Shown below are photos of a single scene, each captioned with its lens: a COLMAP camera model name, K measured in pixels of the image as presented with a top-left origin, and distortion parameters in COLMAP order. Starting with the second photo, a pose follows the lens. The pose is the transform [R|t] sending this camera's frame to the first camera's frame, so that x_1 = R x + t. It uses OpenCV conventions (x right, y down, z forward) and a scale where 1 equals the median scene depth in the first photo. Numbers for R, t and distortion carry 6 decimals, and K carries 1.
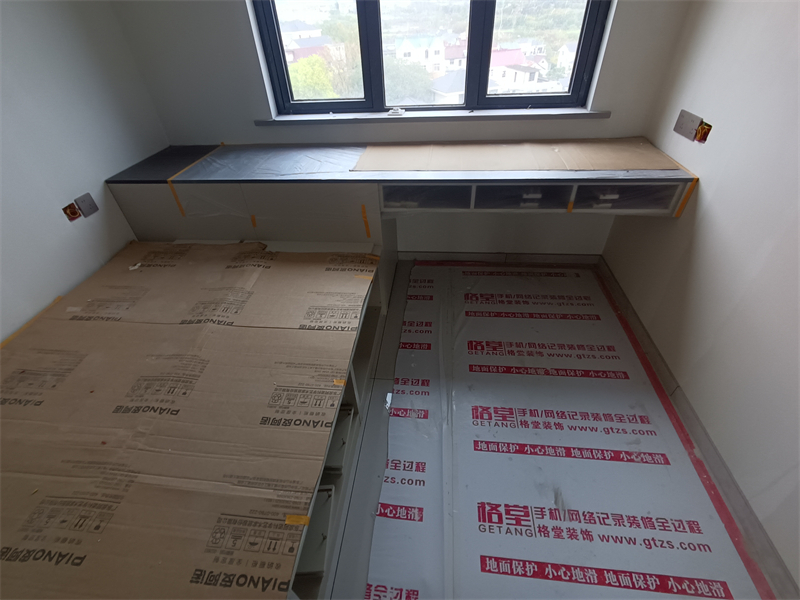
lens RADIAL K [[367.8, 0, 395.7], [0, 367.8, 304.7], [0, 0, 1]] dist [-0.007947, 0.005559]
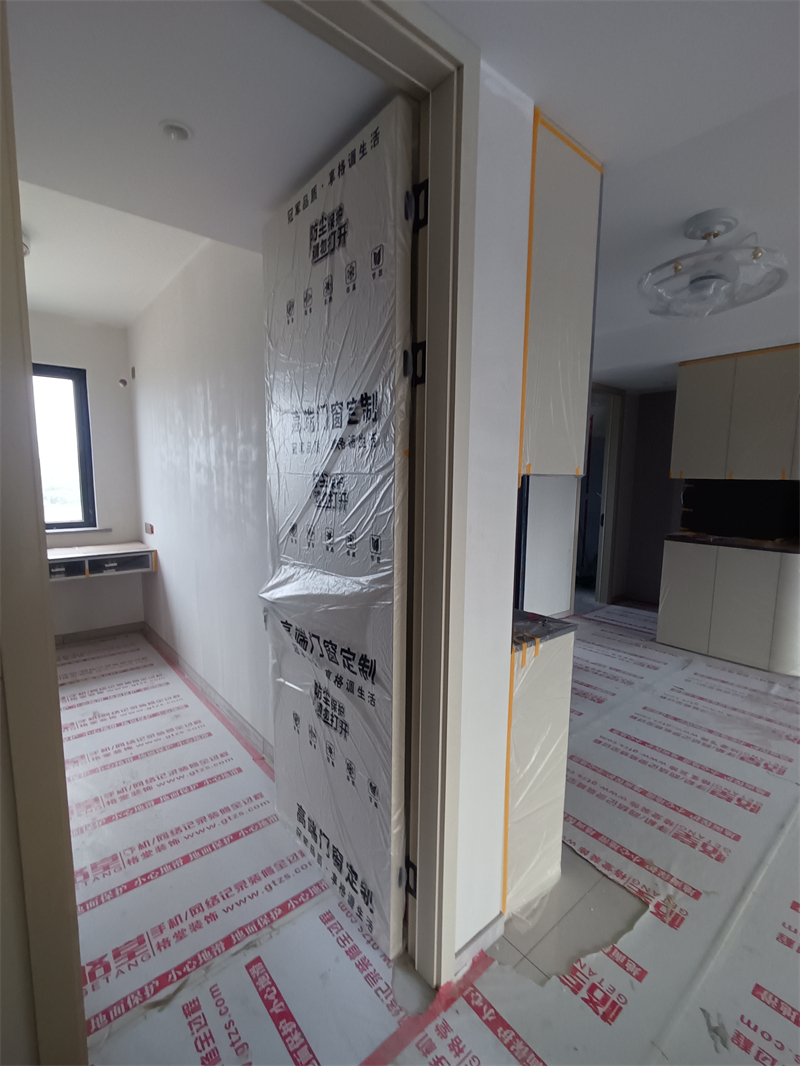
lens RADIAL K [[490.1, 0, 406.9], [0, 490.1, 538.3], [0, 0, 1]] dist [-0.007947, 0.005559]
pose [[0.691569, -0.038694, 0.721273, -0.098459], [0.430608, 0.823804, -0.368679, 1.000527], [-0.579922, 0.565553, 0.586380, -1.160682]]
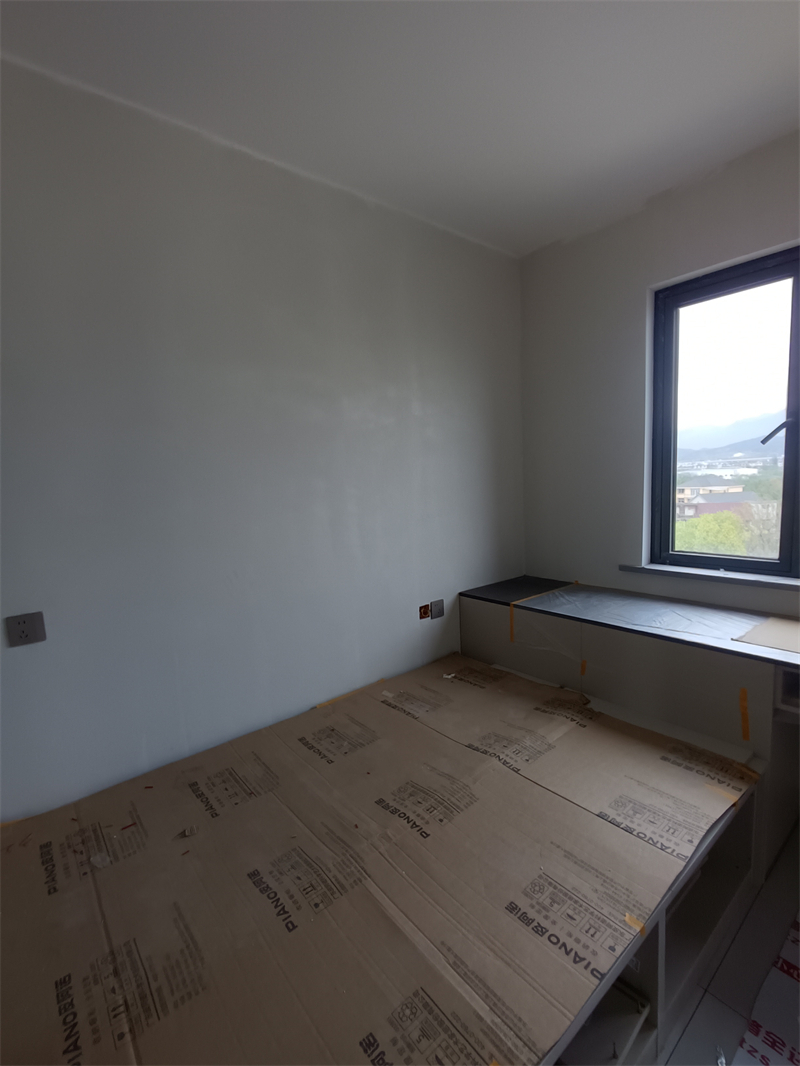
lens RADIAL K [[490.1, 0, 404.1], [0, 490.1, 537.0], [0, 0, 1]] dist [-0.007947, 0.005559]
pose [[0.719412, 0.099182, -0.687466, 0.057556], [-0.434244, 0.836702, -0.333710, 0.077790], [0.542106, 0.538603, 0.645002, -0.098984]]
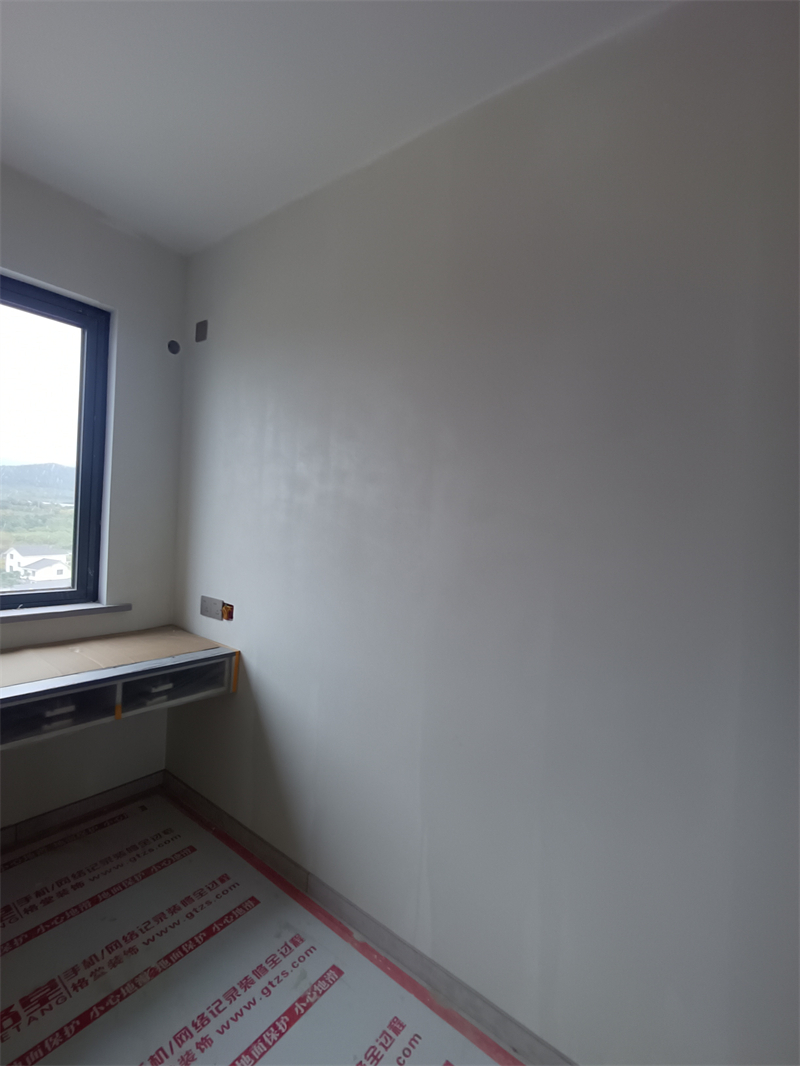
lens RADIAL K [[490.1, 0, 406.2], [0, 490.1, 538.7], [0, 0, 1]] dist [-0.007947, 0.005559]
pose [[0.504716, 0.048120, 0.861944, -0.124821], [0.477136, 0.816537, -0.324974, 0.061344], [-0.719446, 0.575284, 0.389159, -0.050080]]
